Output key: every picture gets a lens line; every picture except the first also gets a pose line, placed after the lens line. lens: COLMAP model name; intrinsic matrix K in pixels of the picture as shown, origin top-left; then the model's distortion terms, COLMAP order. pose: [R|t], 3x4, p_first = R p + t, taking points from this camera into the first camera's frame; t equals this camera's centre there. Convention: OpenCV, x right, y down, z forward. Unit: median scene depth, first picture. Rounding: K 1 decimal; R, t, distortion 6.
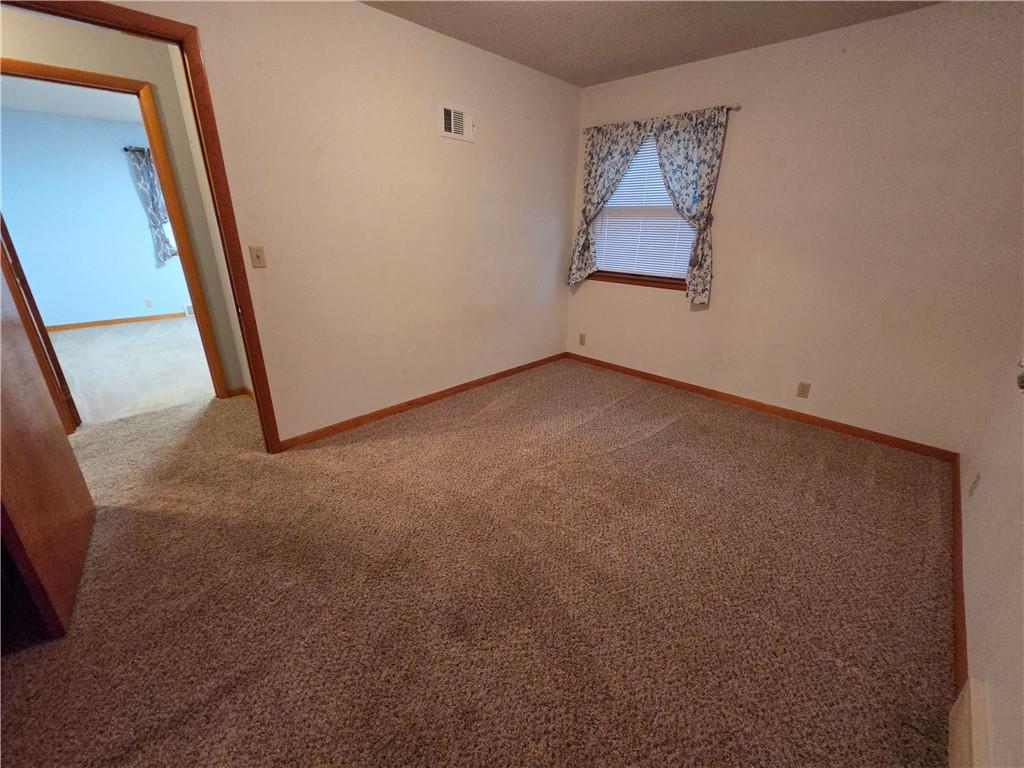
lens RADIAL K [[422.2, 0, 517.0], [0, 422.2, 385.5], [0, 0, 1]] dist [-0.000467, 0.000238]
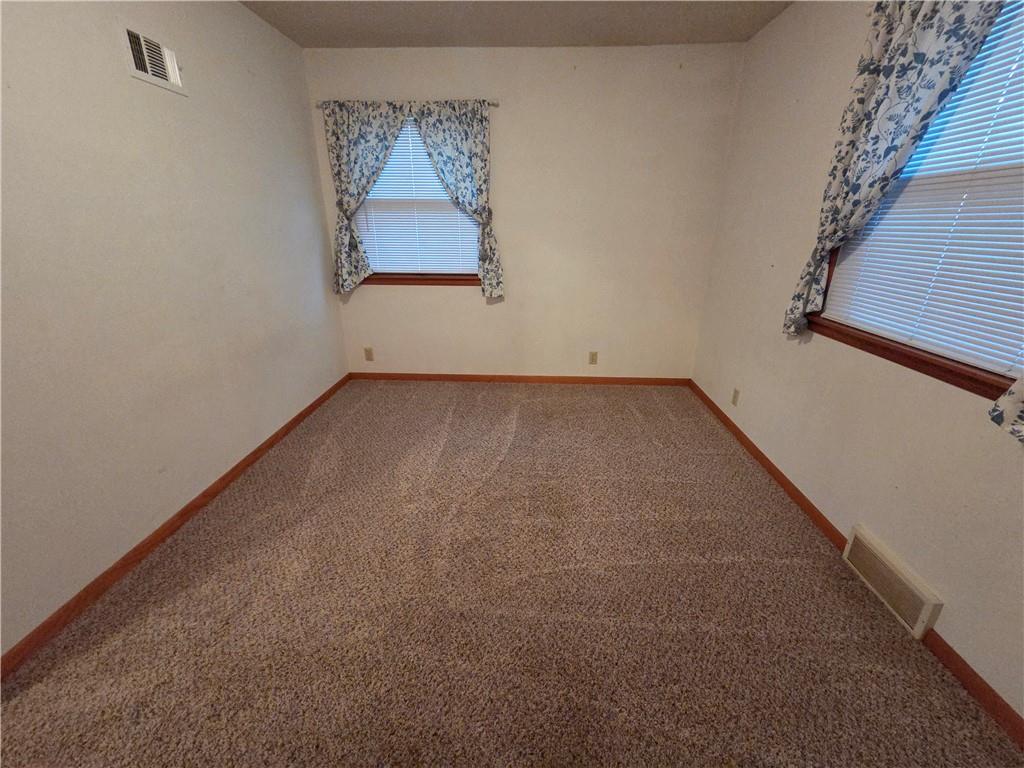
lens RADIAL K [[422.2, 0, 517.0], [0, 422.2, 385.5], [0, 0, 1]] dist [-0.000467, 0.000238]
pose [[0.749411, -0.253645, 0.611594, -0.209935], [0.243033, 0.964614, 0.102254, -0.081011], [-0.615888, 0.072007, 0.784536, 0.189703]]
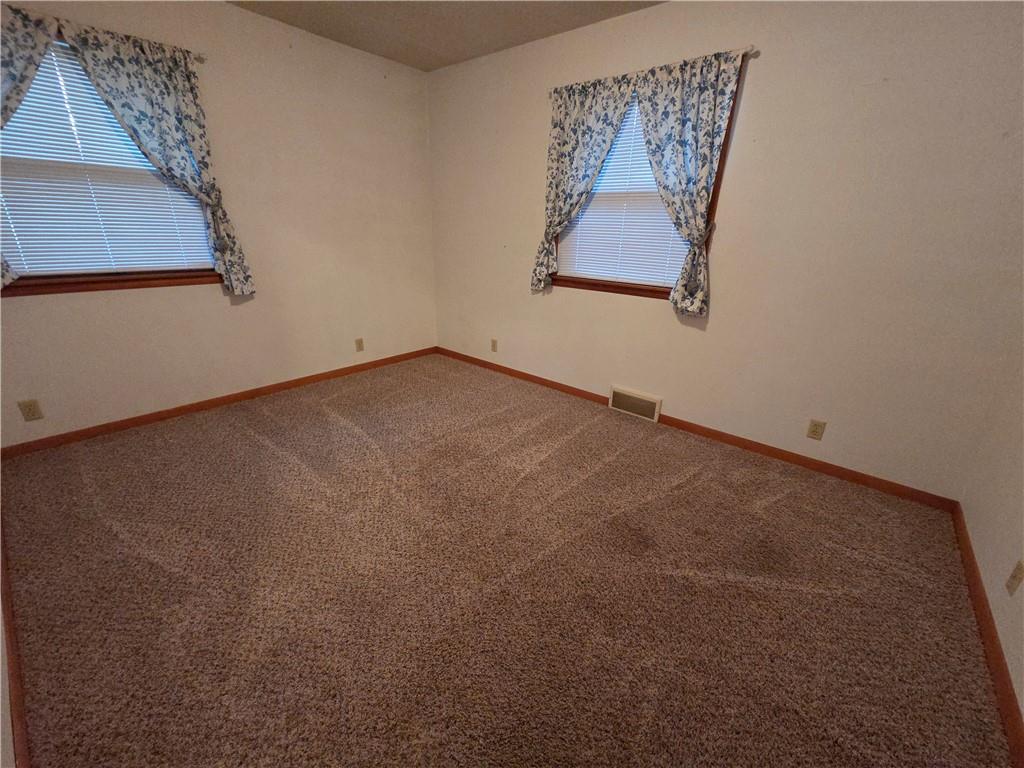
lens RADIAL K [[423.4, 0, 517.9], [0, 423.4, 385.9], [0, 0, 1]] dist [-0.001055, -0.002428]
pose [[-0.075394, -0.368807, 0.926443, -0.478964], [0.319699, 0.871102, 0.372793, -0.178222], [-0.944515, 0.324289, 0.052231, 0.503092]]
